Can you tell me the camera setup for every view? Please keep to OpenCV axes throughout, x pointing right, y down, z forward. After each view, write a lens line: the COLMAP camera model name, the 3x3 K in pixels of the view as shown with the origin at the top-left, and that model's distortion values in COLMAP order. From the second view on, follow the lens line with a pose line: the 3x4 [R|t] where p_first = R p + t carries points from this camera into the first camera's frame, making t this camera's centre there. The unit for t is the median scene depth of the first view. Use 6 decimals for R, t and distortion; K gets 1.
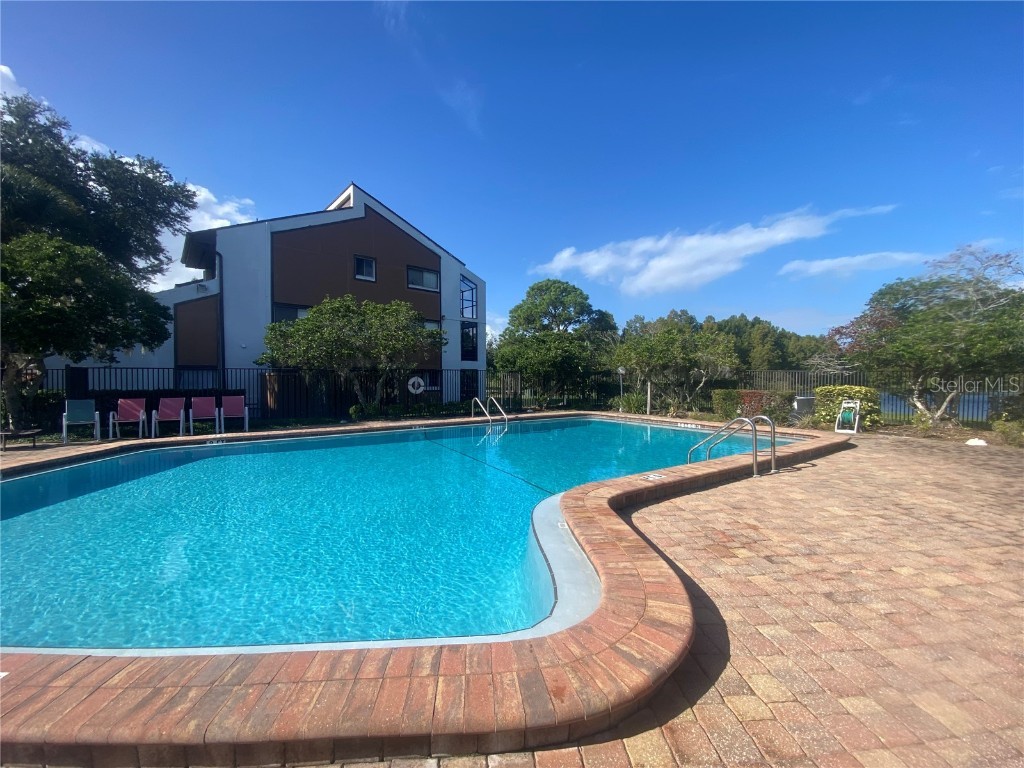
lens RADIAL K [[414.9, 0, 512.0], [0, 414.9, 383.9], [0, 0, 1]] dist [-0.000623, -0.000090]
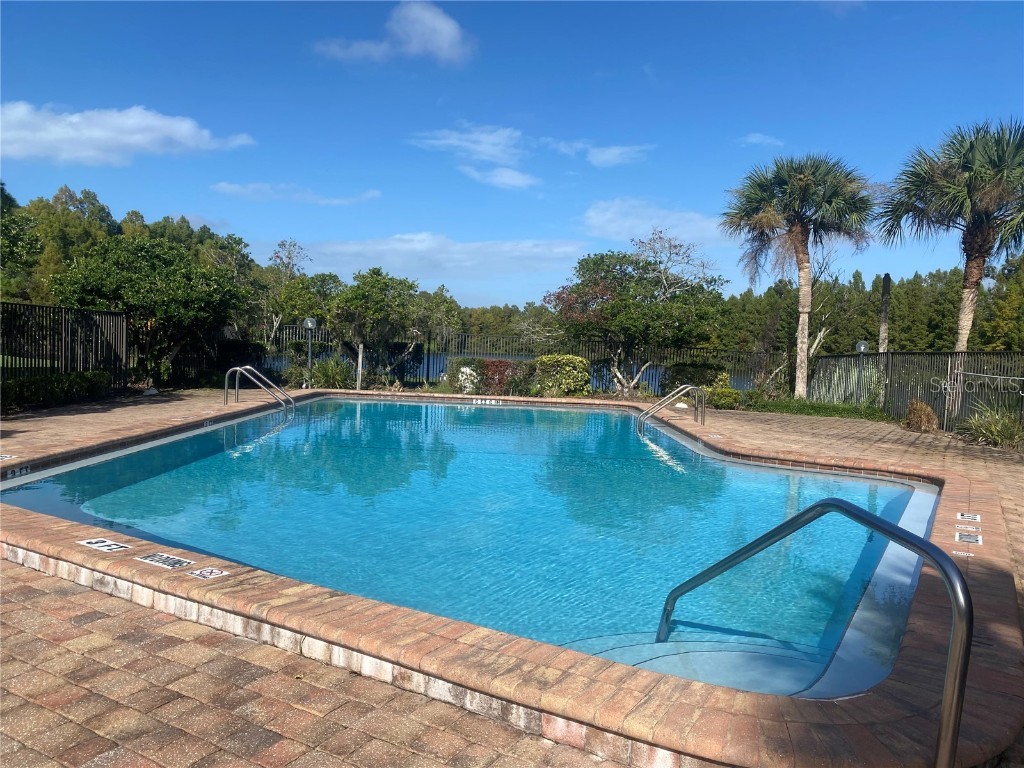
lens RADIAL K [[775.3, 0, 511.1], [0, 775.3, 384.9], [0, 0, 1]] dist [0.001652, -0.004687]
pose [[0.563025, -0.016972, 0.826265, -0.582950], [-0.035299, 0.998383, 0.044561, -0.001866], [-0.825685, -0.054255, 0.561516, 0.077441]]
